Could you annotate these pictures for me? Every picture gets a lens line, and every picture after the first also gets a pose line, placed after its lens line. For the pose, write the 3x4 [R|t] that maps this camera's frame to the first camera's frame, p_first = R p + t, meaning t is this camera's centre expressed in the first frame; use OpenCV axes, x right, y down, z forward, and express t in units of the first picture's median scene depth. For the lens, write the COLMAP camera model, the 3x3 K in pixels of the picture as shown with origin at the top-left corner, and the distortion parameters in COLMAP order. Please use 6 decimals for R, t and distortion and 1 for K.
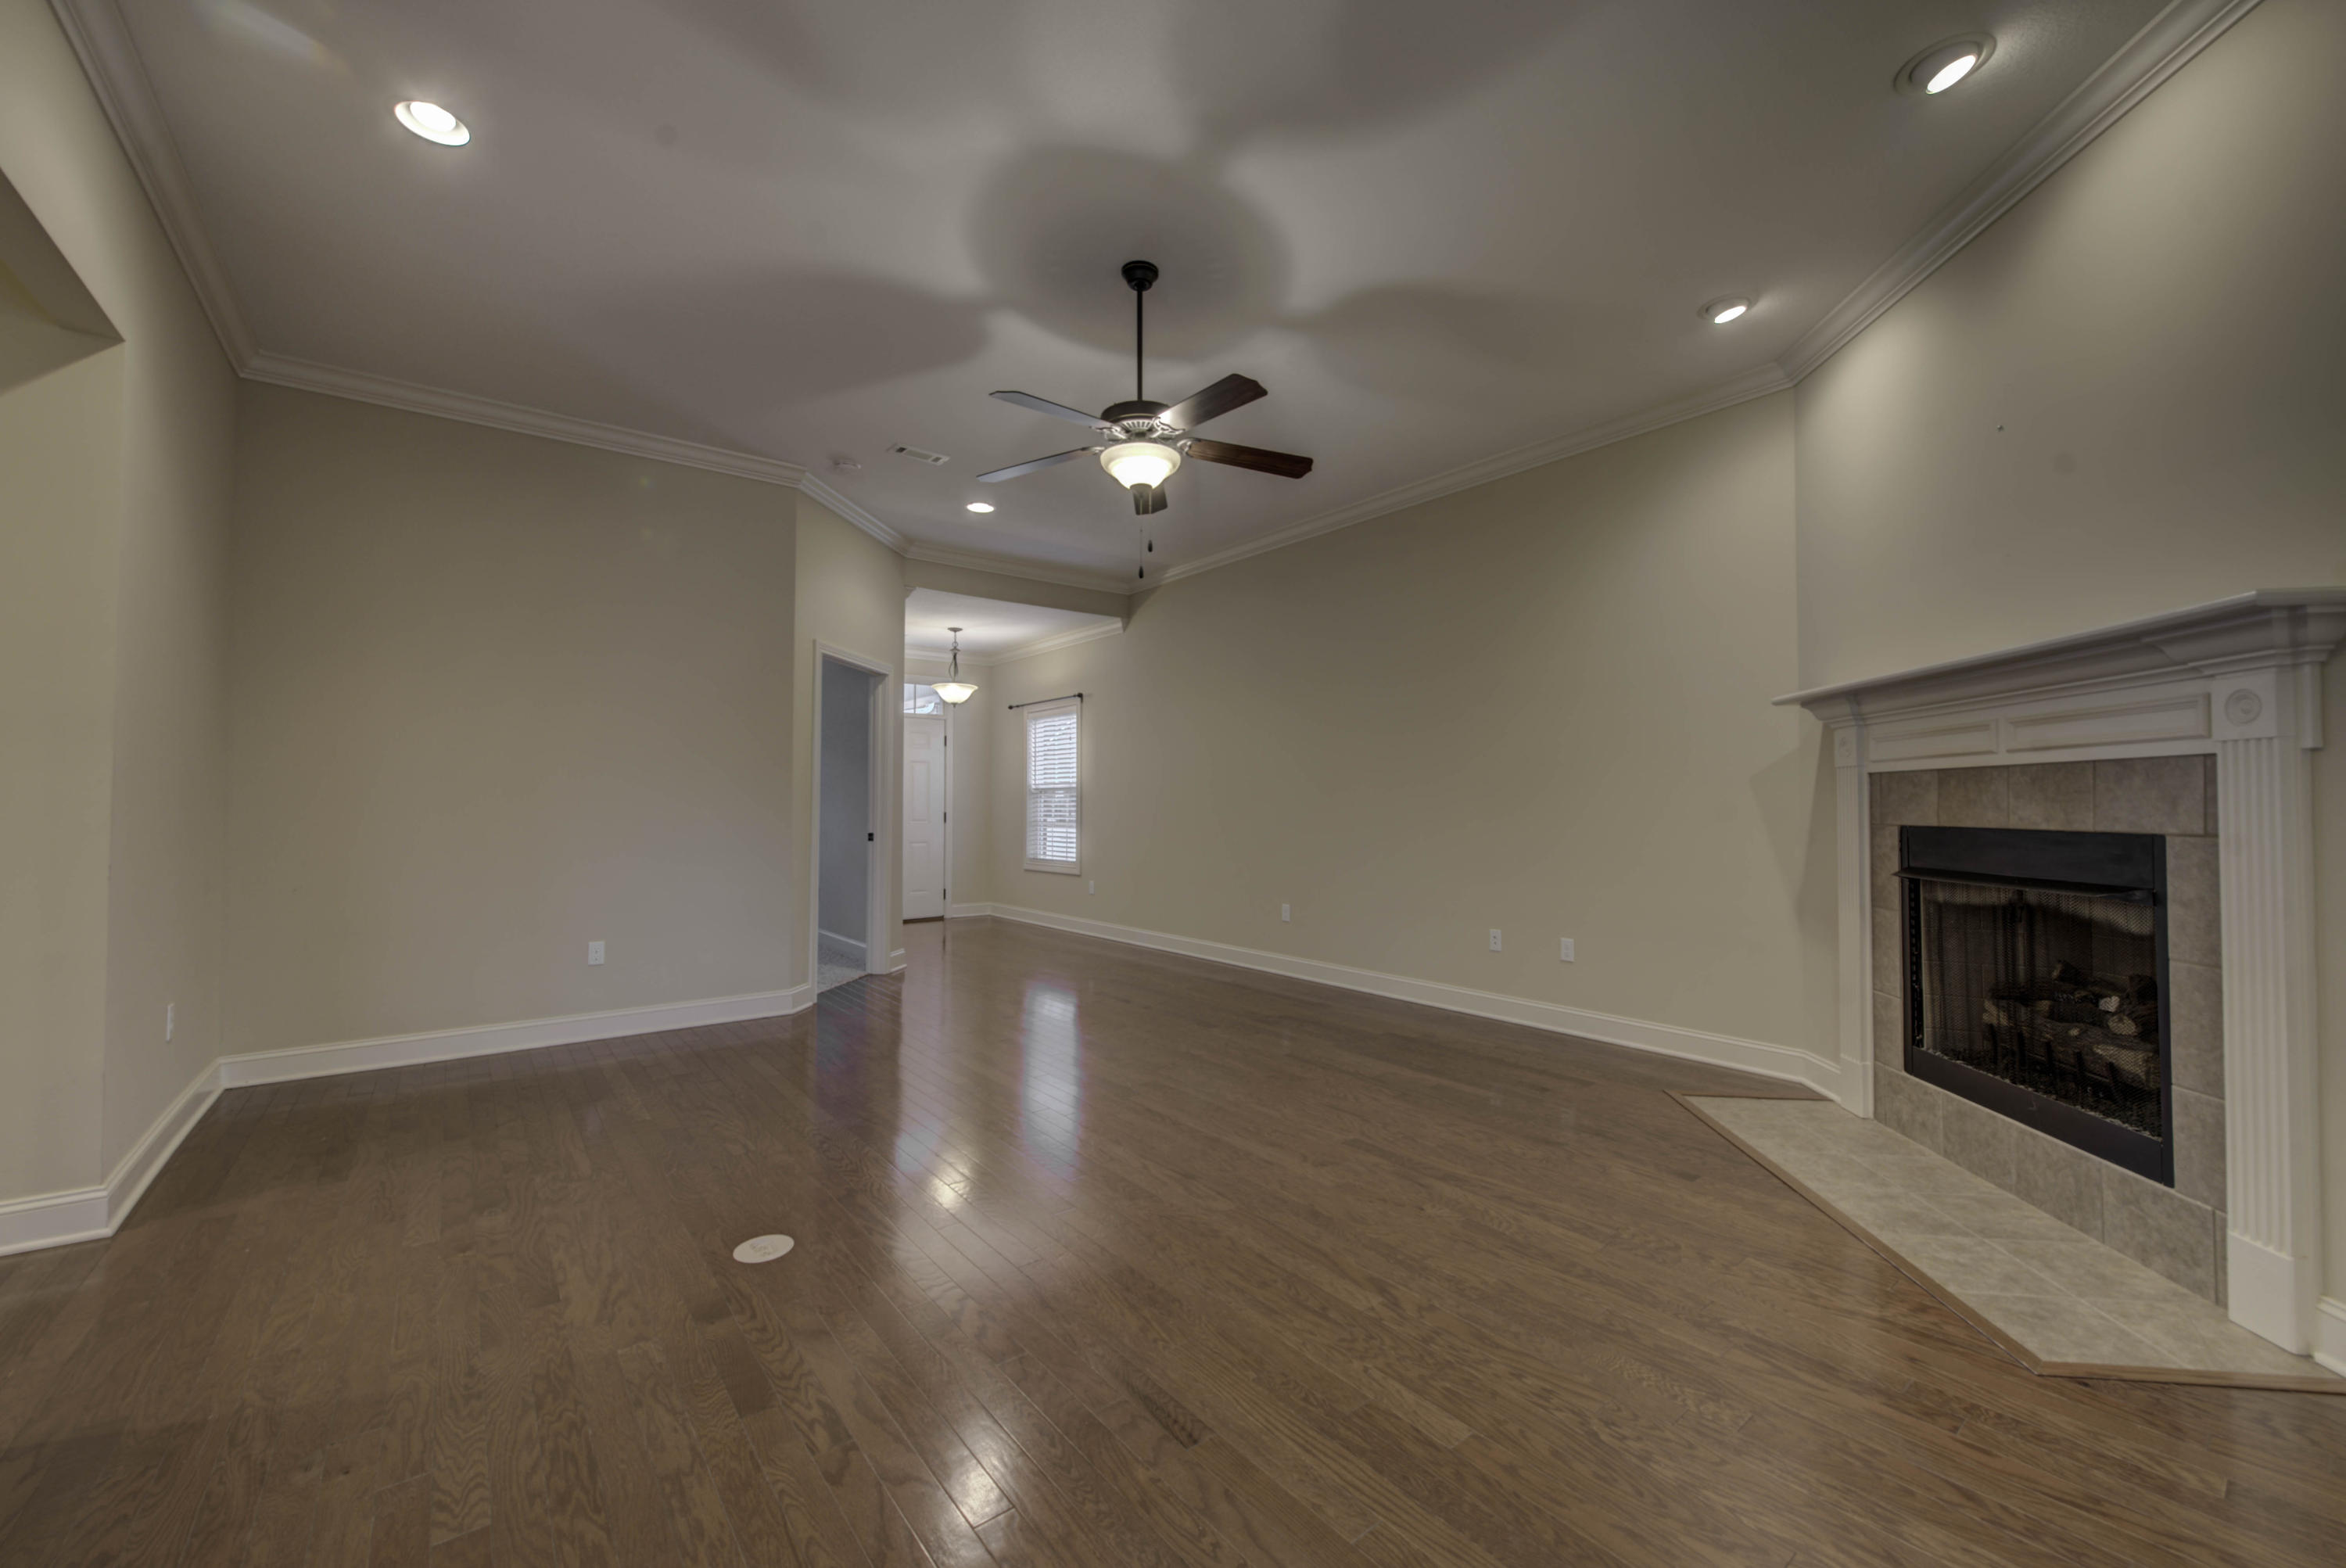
lens RADIAL K [[937.7, 0, 1166.6], [0, 937.7, 786.4], [0, 0, 1]] dist [0.001009, 0.000065]
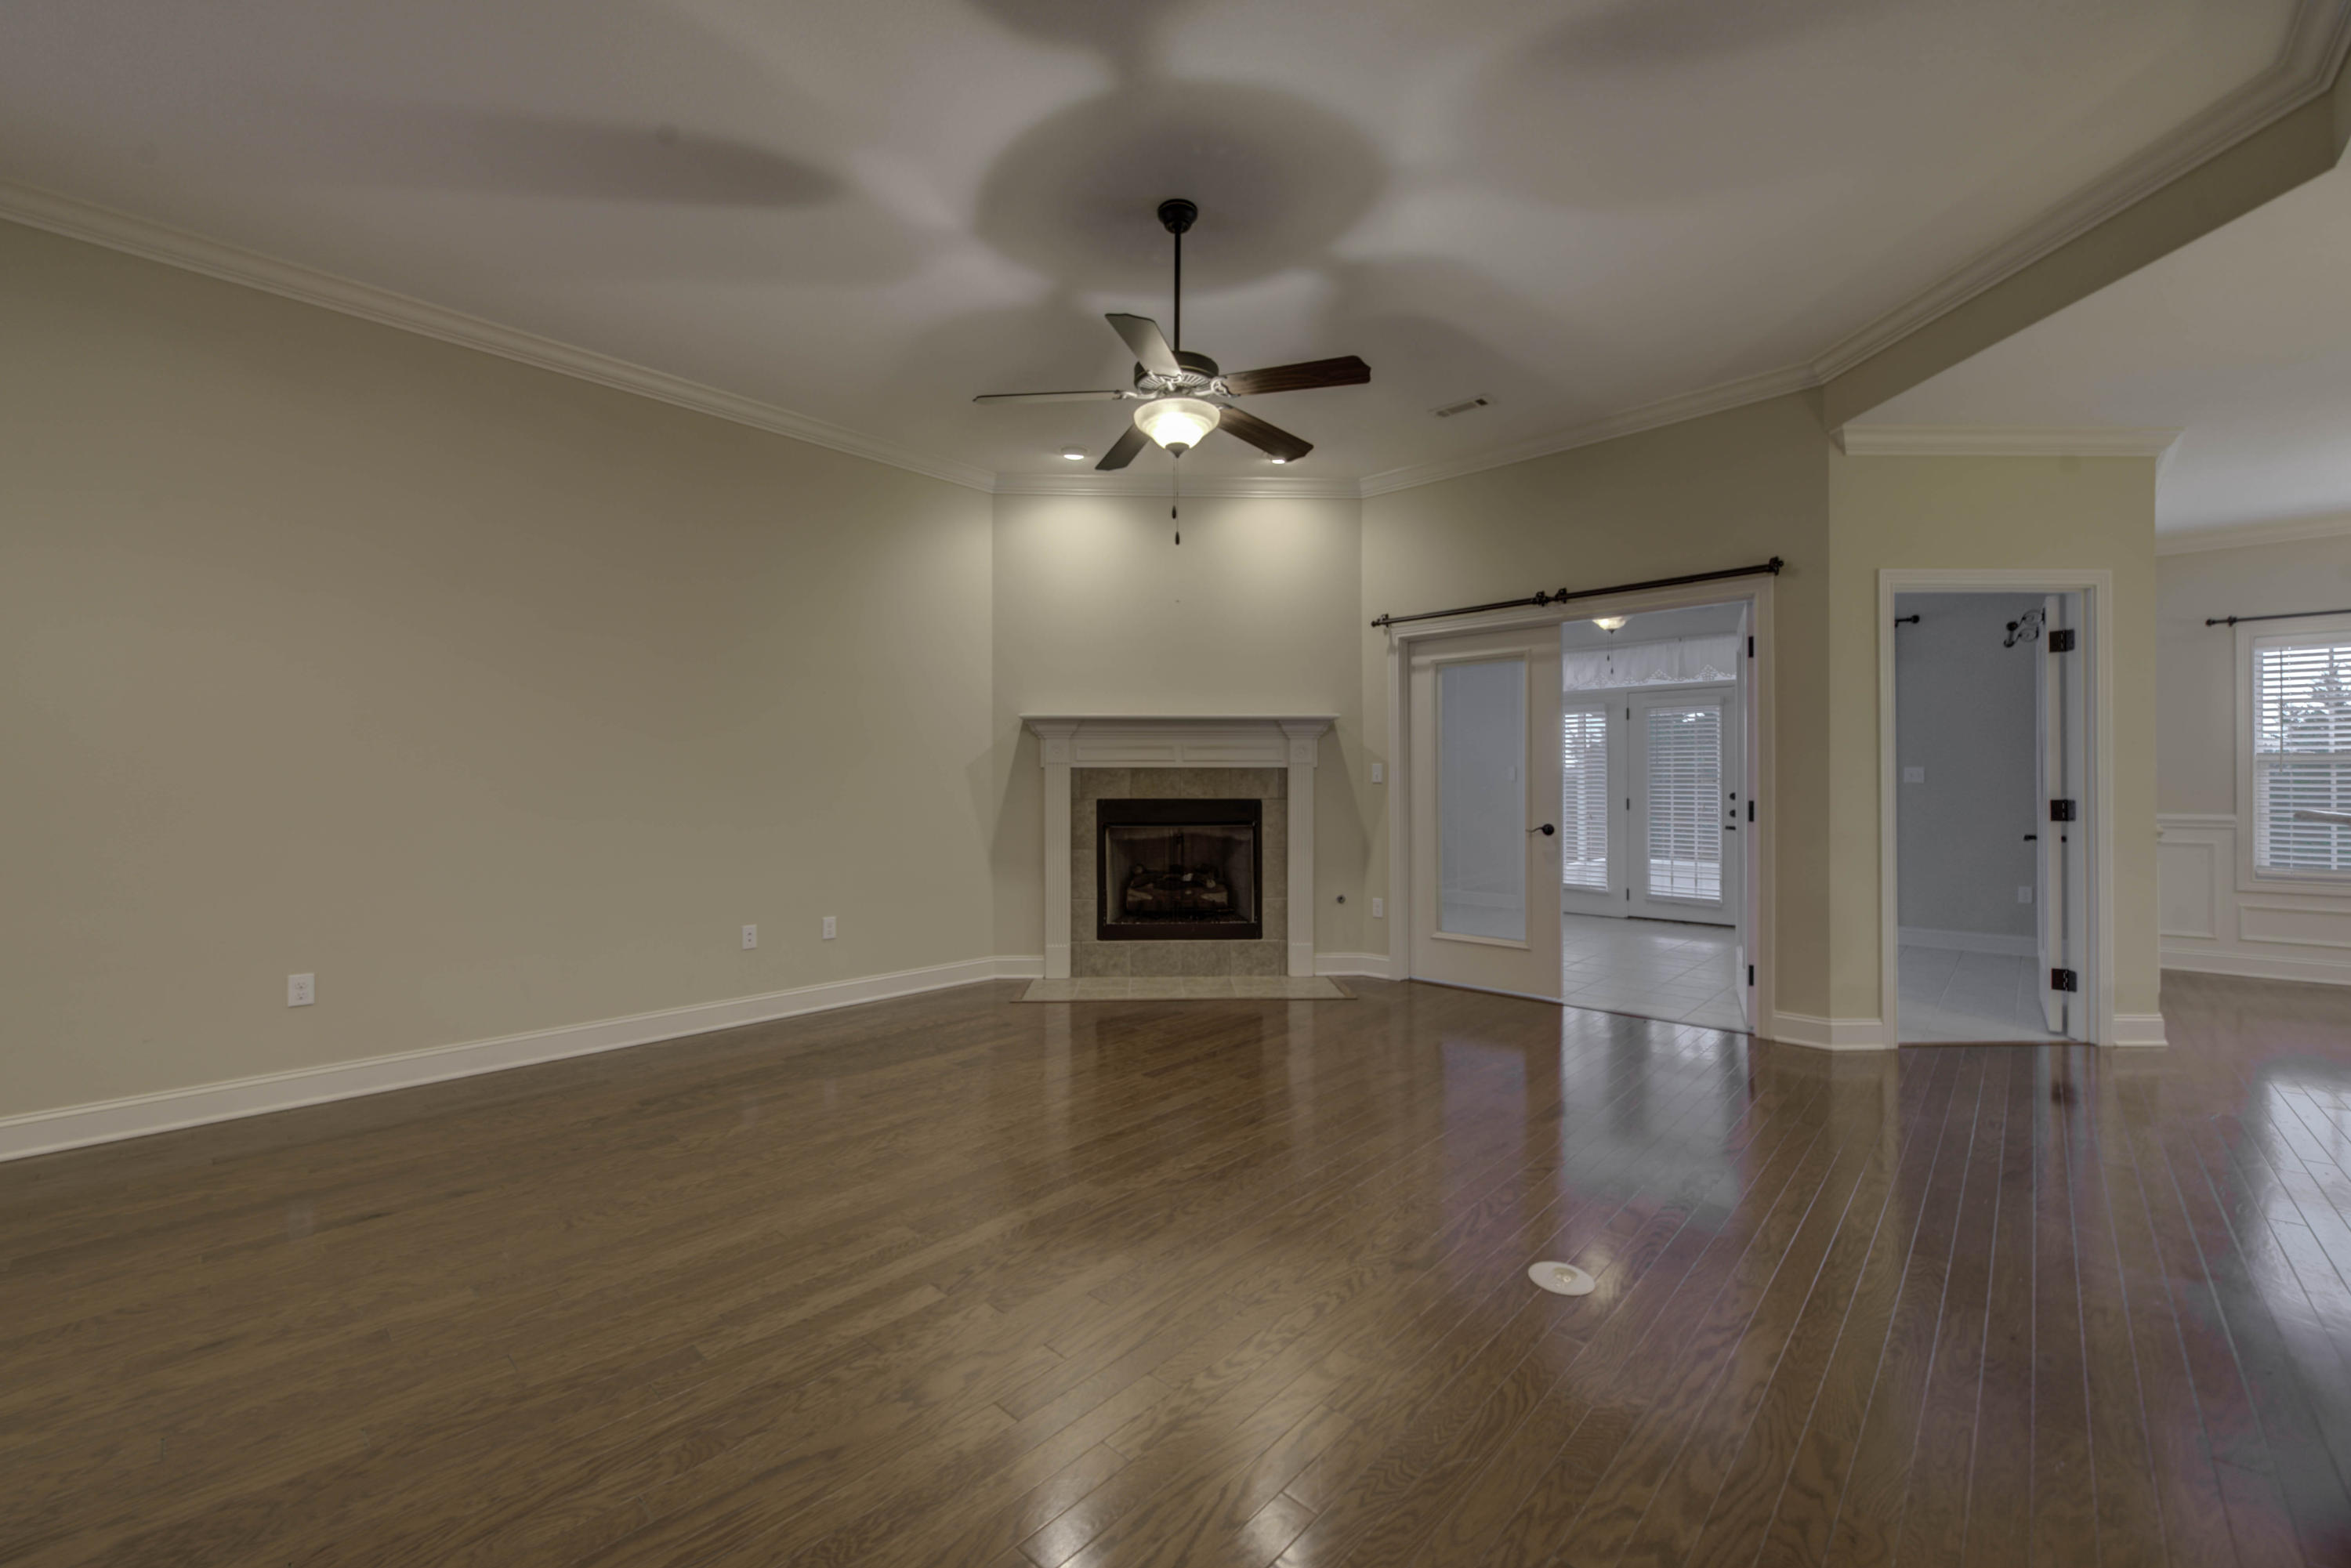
lens RADIAL K [[924.4, 0, 1185.7], [0, 924.4, 784.5], [0, 0, 1]] dist [0.000412, -0.000169]
pose [[-0.162883, -0.000567, 0.986645, -1.069383], [-0.018116, 0.999833, -0.002416, 0.018686], [-0.986479, -0.018268, -0.162866, 1.290537]]
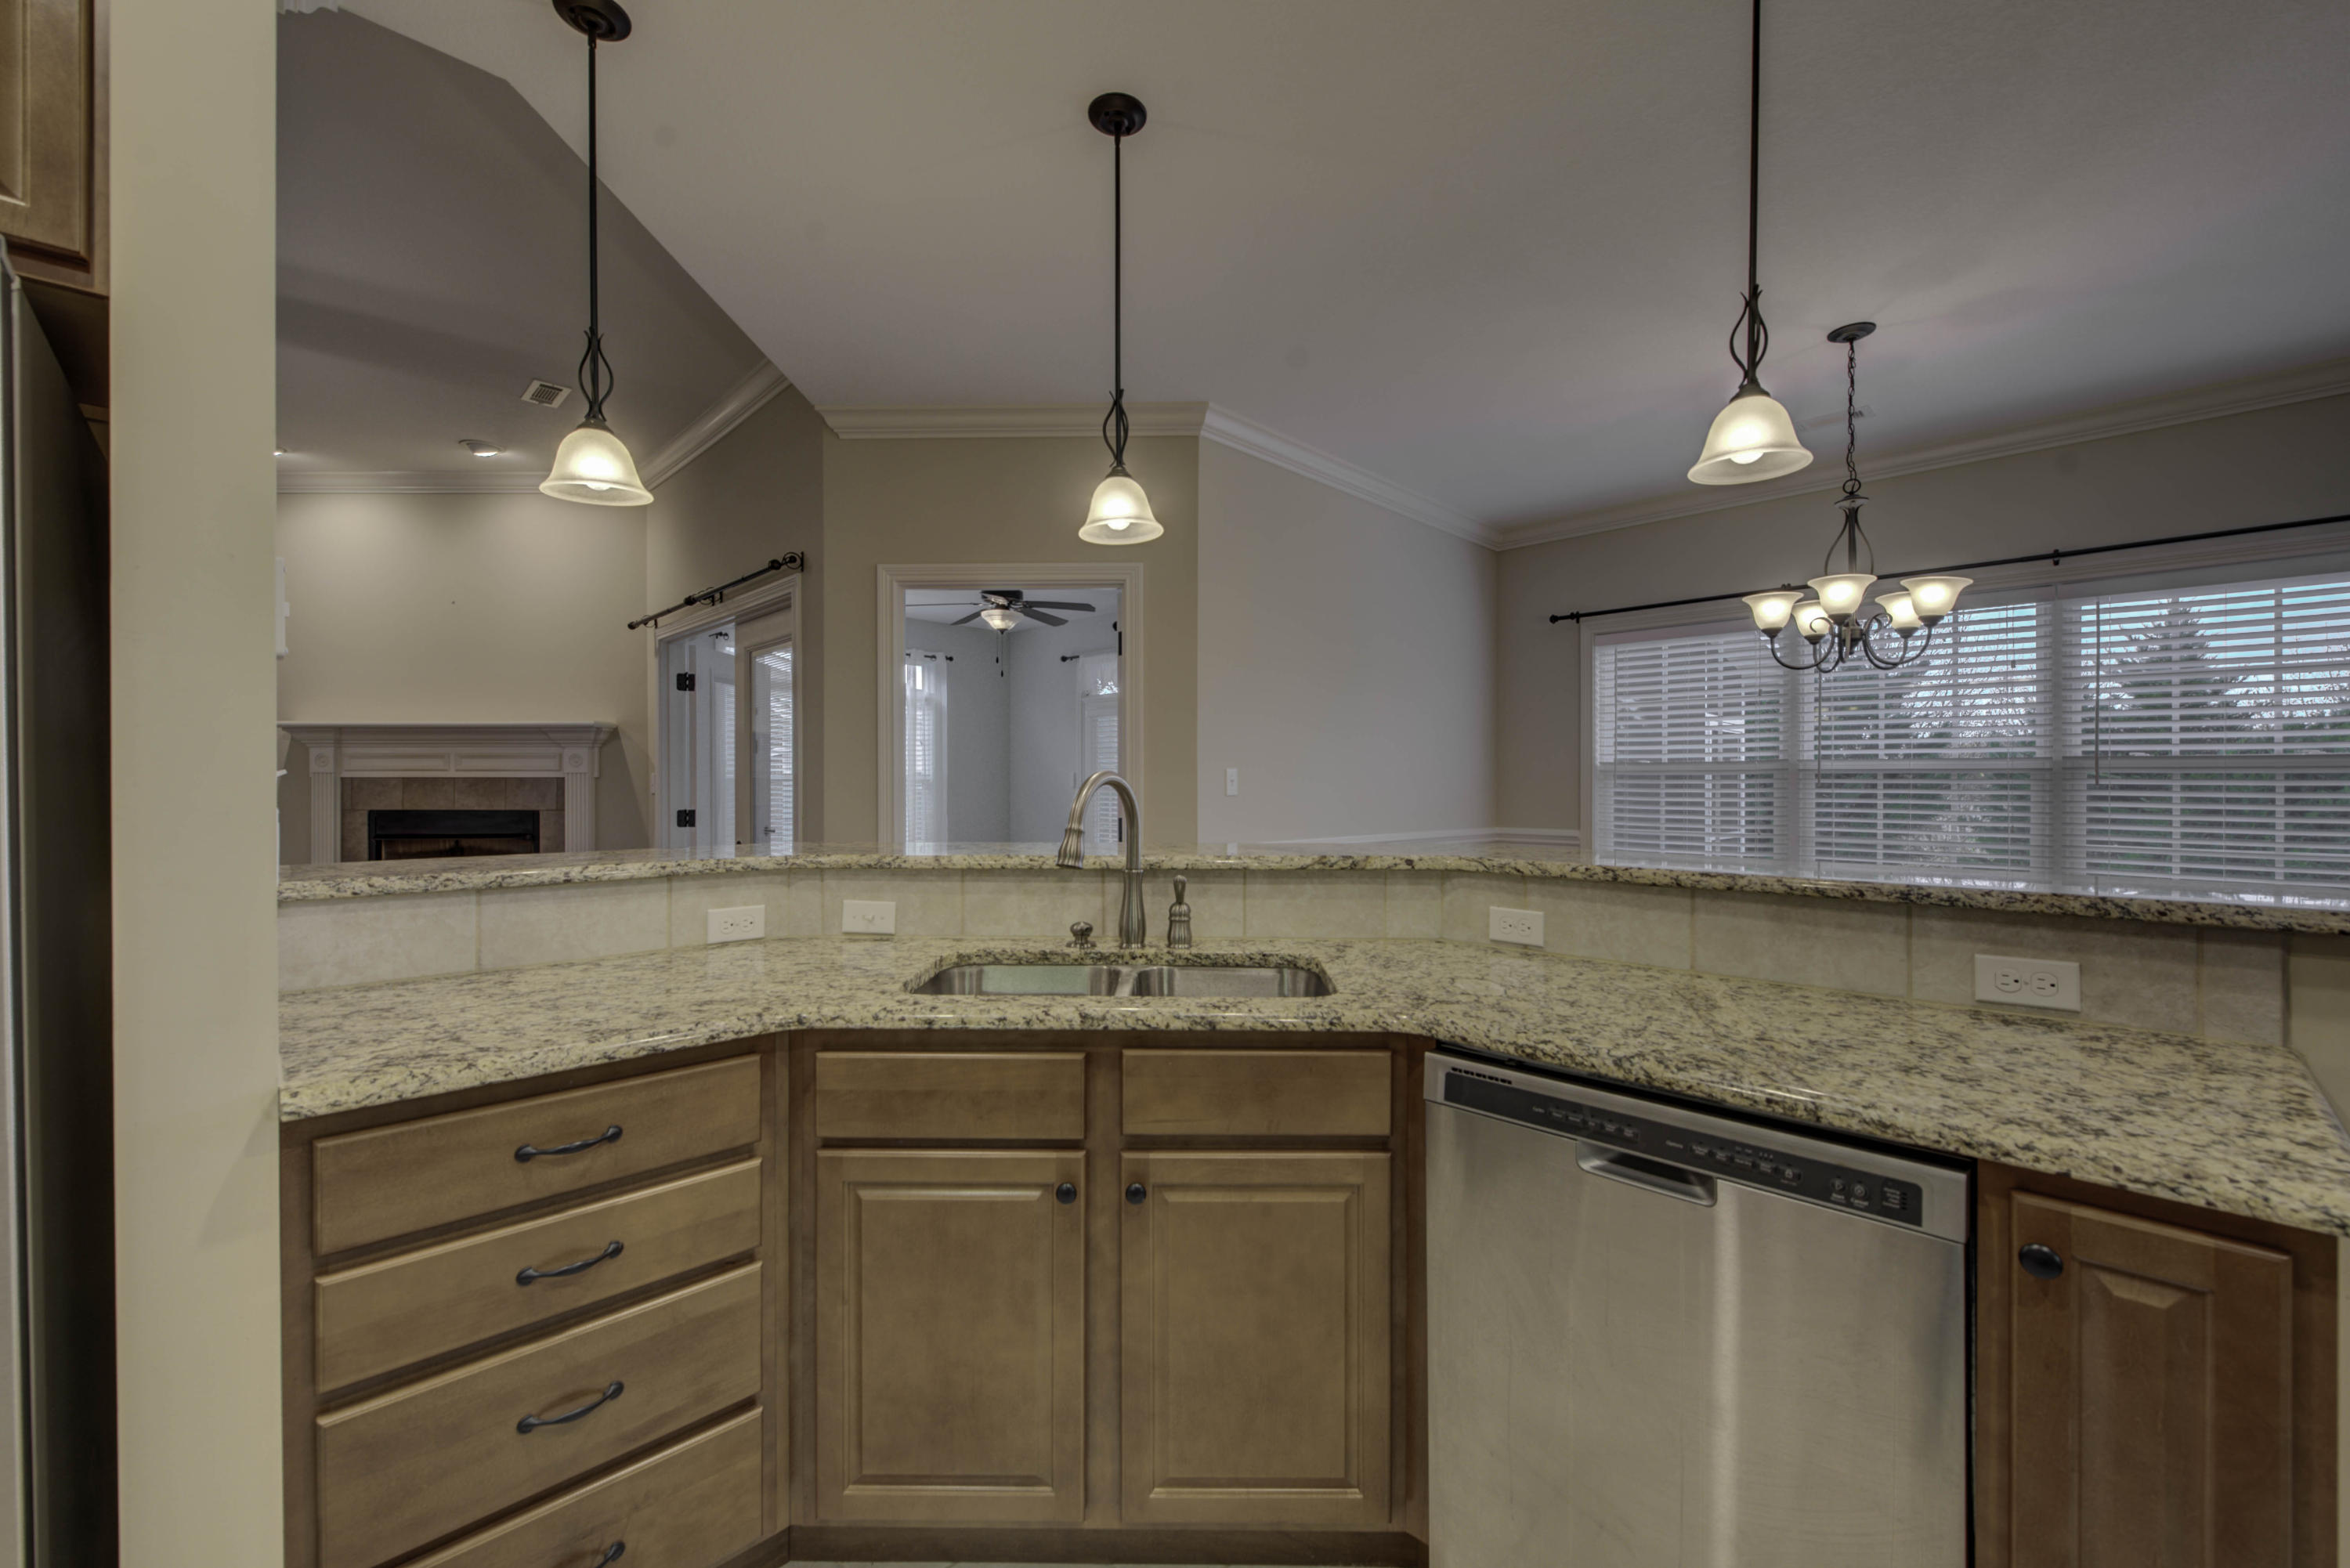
lens RADIAL K [[921.3, 0, 1166.7], [0, 921.3, 786.4], [0, 0, 1]] dist [-0.000426, -0.000146]
pose [[-0.120503, -0.005532, 0.992698, -1.164989], [-0.019296, 0.999809, 0.003229, -0.037996], [-0.992525, -0.018766, -0.120587, -0.238057]]
